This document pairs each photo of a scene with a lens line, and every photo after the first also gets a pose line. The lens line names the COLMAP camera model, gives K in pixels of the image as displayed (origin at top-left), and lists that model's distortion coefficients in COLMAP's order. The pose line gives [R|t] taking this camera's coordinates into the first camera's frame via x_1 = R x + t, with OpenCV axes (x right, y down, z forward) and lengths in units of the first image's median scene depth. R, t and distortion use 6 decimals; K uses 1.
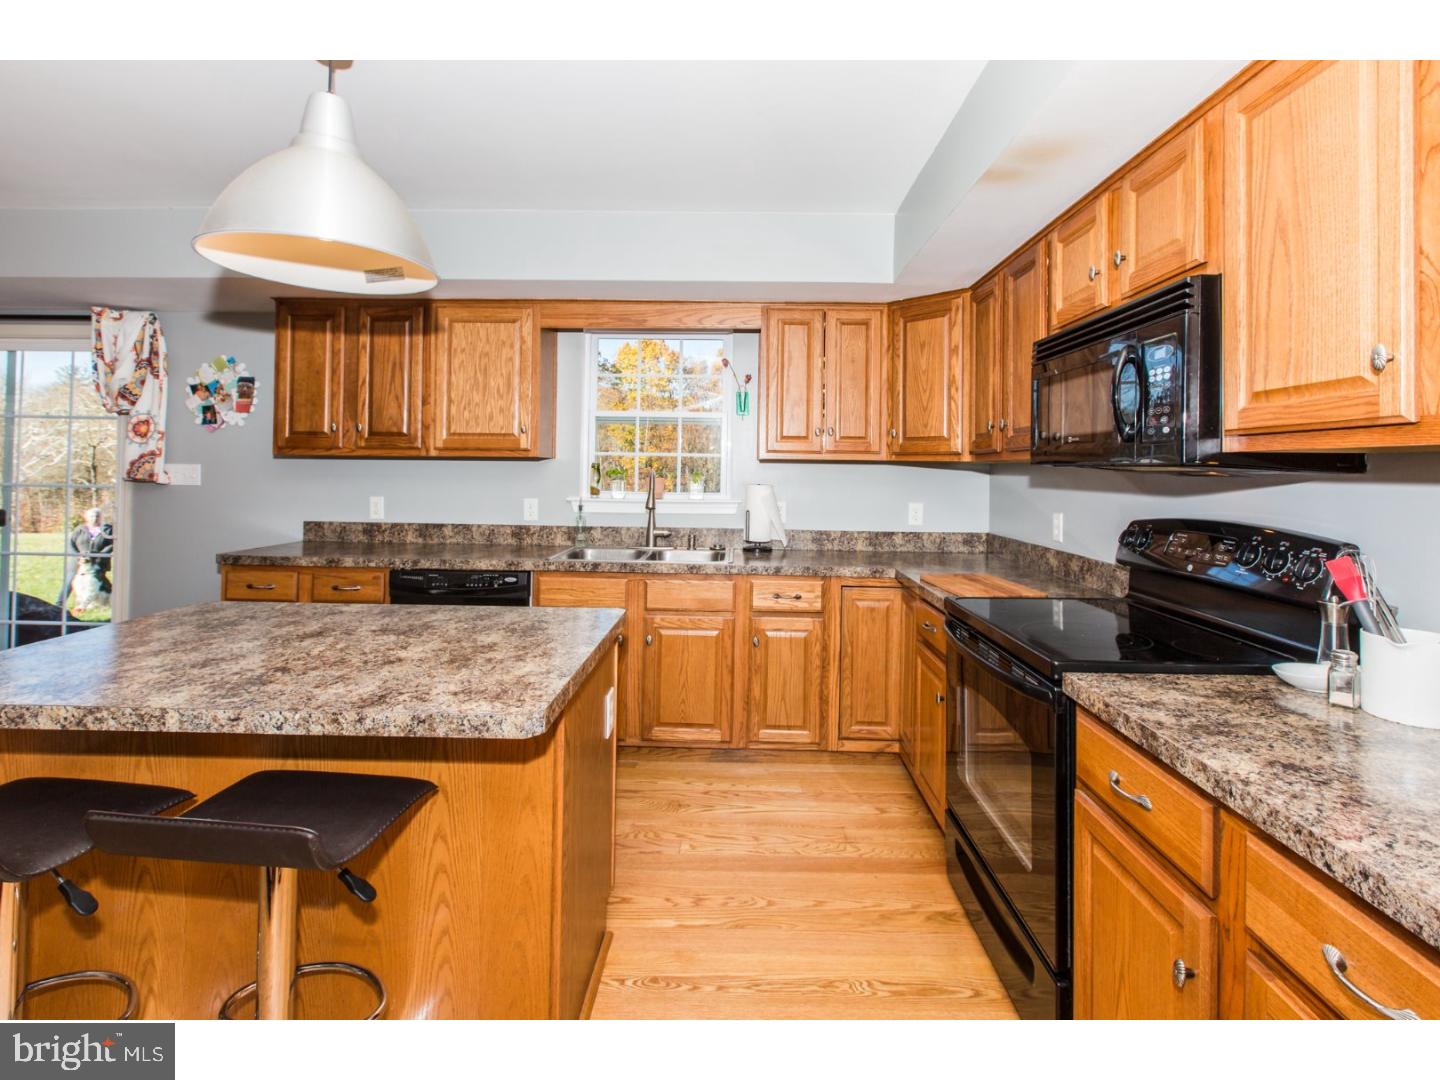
lens RADIAL K [[659.0, 0, 711.3], [0, 659.0, 459.8], [0, 0, 1]] dist [0.002229, -0.000463]
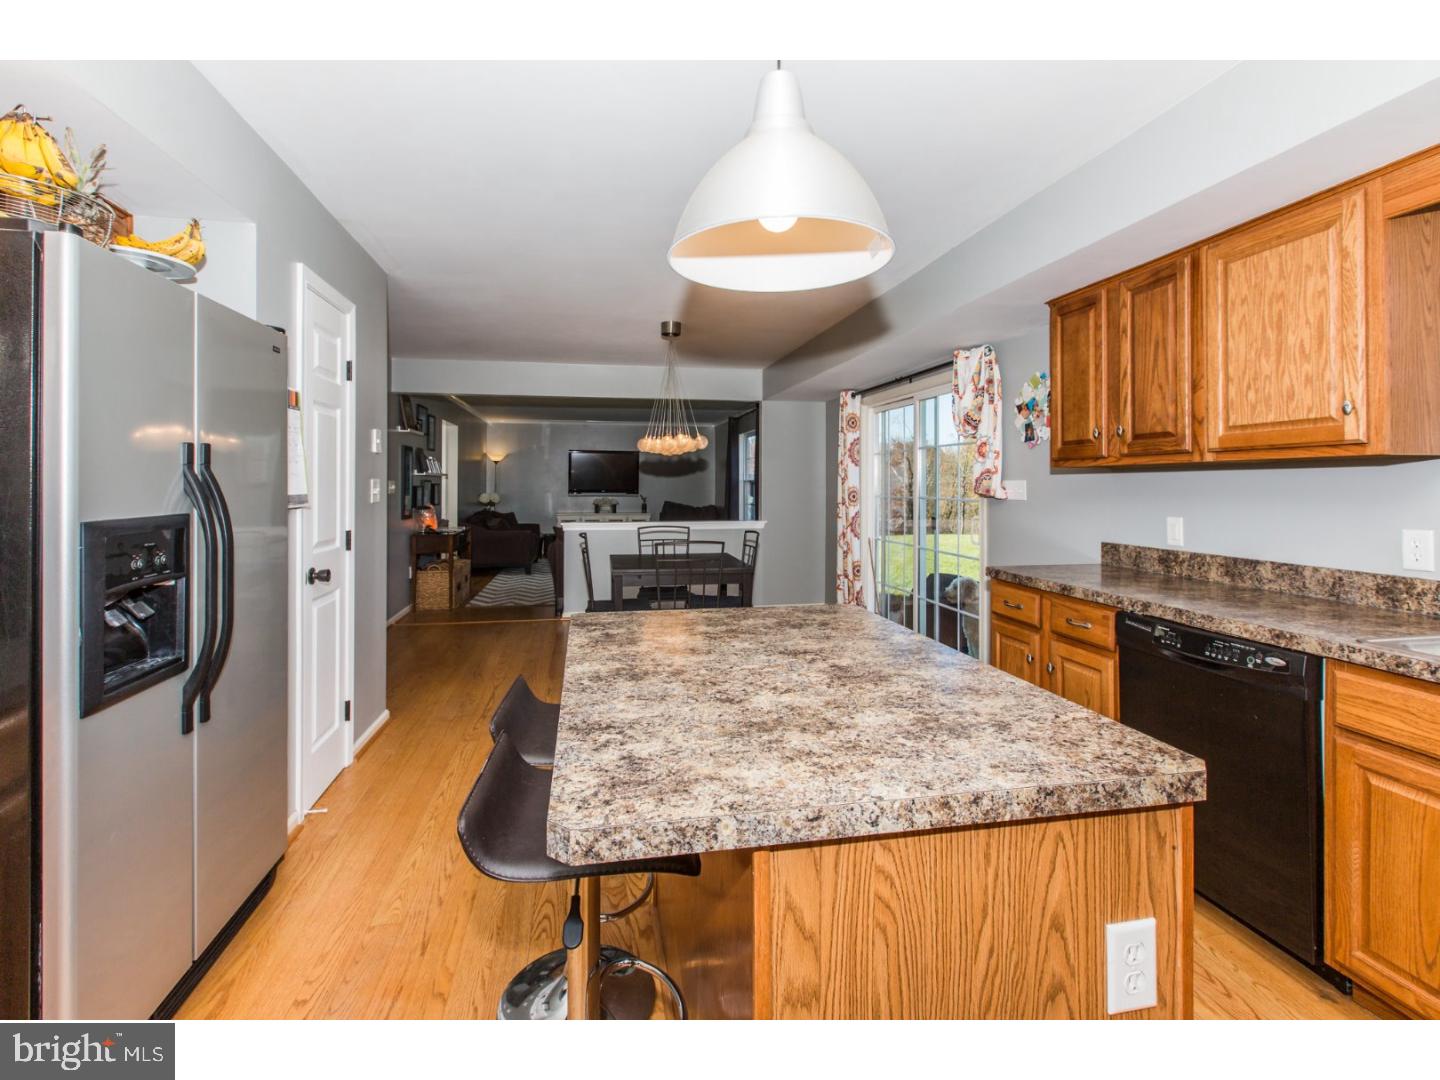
lens RADIAL K [[659.0, 0, 716.8], [0, 659.0, 477.4], [0, 0, 1]] dist [0.002229, -0.000463]
pose [[0.227707, -0.023597, -0.973444, 0.142702], [0.019315, 0.999619, -0.019713, 0.014988], [0.973538, -0.014313, 0.228076, 0.321723]]
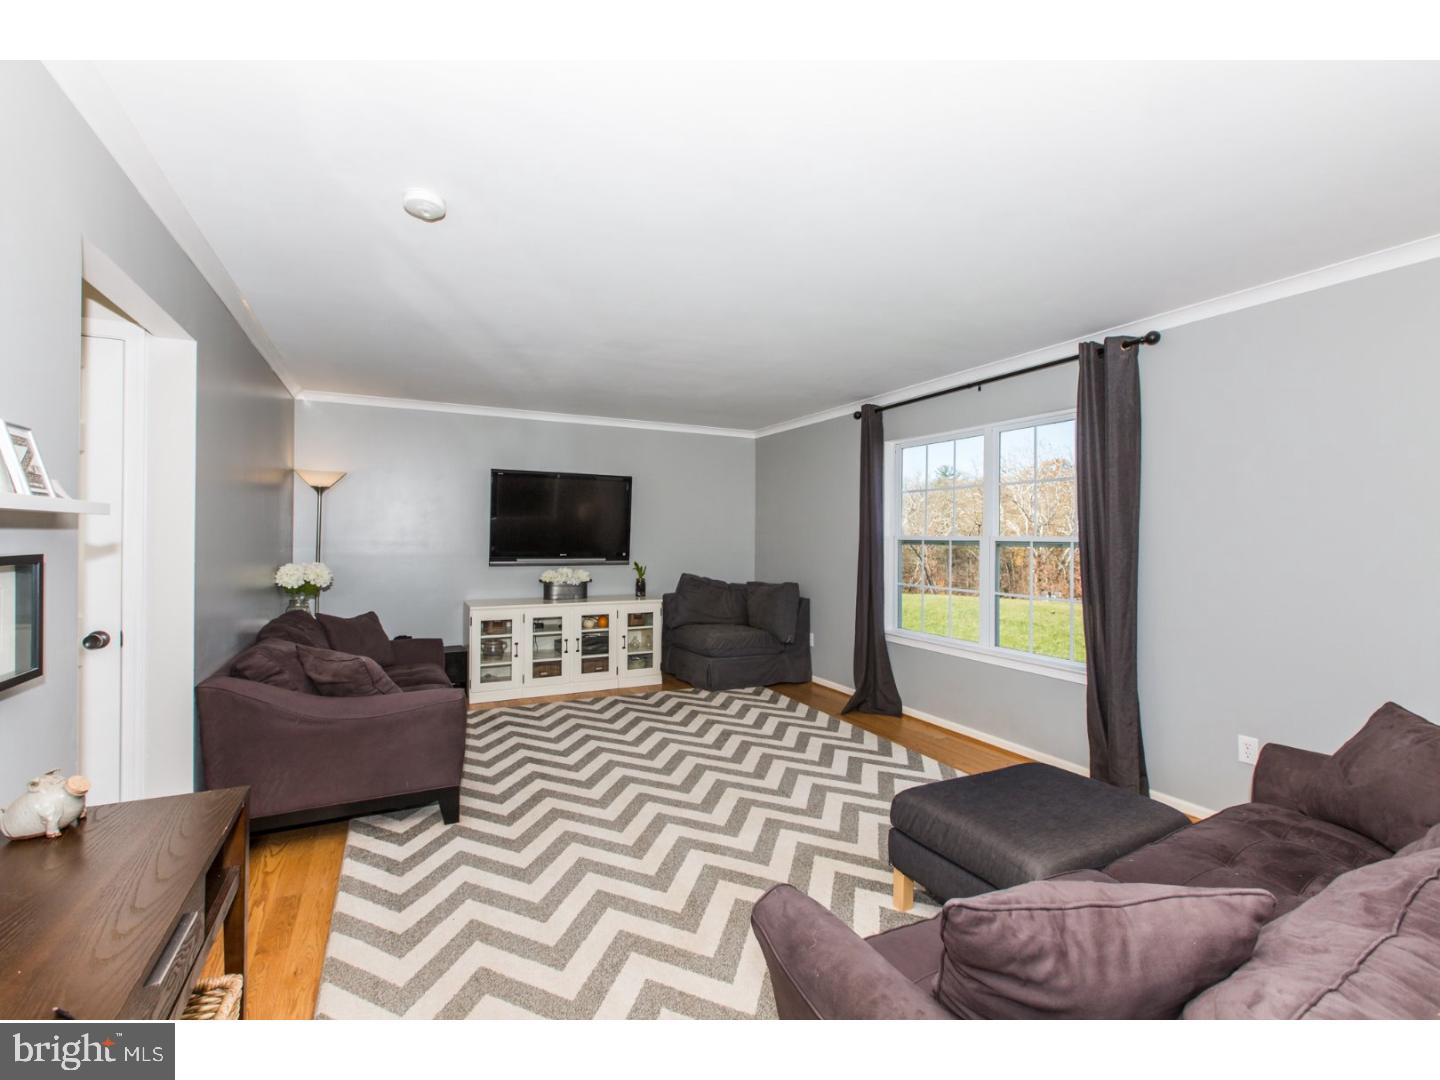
lens RADIAL K [[659.0, 0, 715.4], [0, 659.0, 536.4], [0, 0, 1]] dist [0.002229, -0.000463]
pose [[0.466093, -0.015937, -0.884592, -2.141103], [0.018484, 0.999795, -0.008274, -0.029973], [0.884543, -0.012495, 0.466292, 0.030917]]
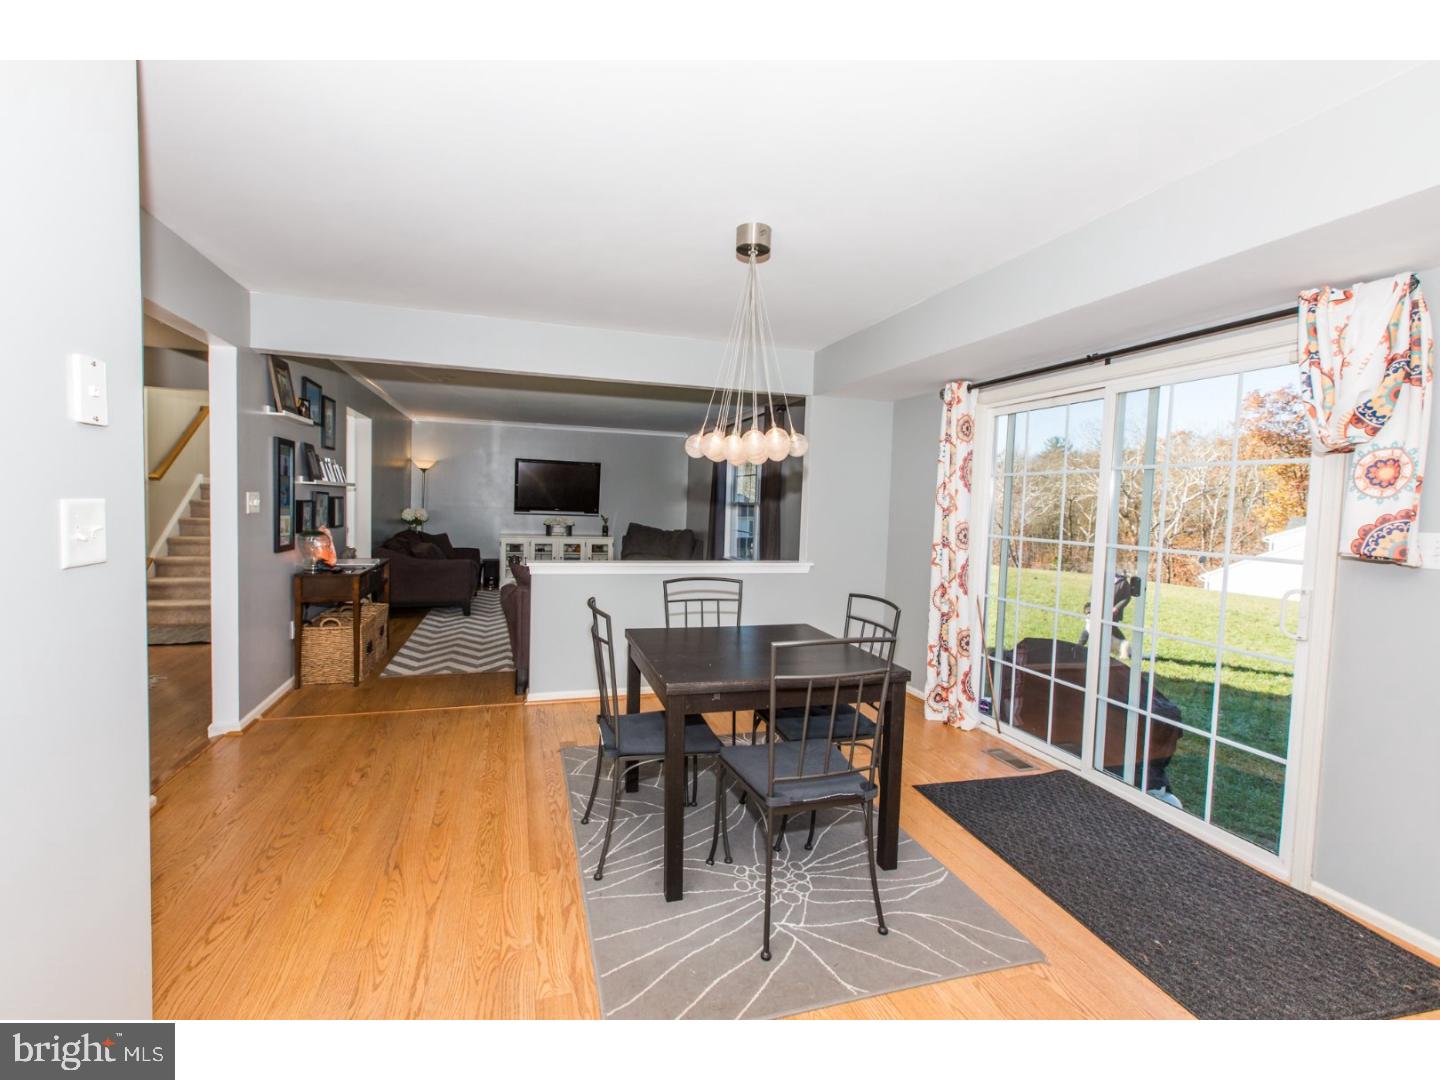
lens RADIAL K [[659.0, 0, 718.1], [0, 659.0, 535.3], [0, 0, 1]] dist [0.002229, -0.000463]
pose [[0.322836, 0.042000, -0.945522, -0.527434], [-0.009501, 0.999108, 0.041136, -0.010567], [0.946407, -0.004297, 0.322947, 0.250577]]
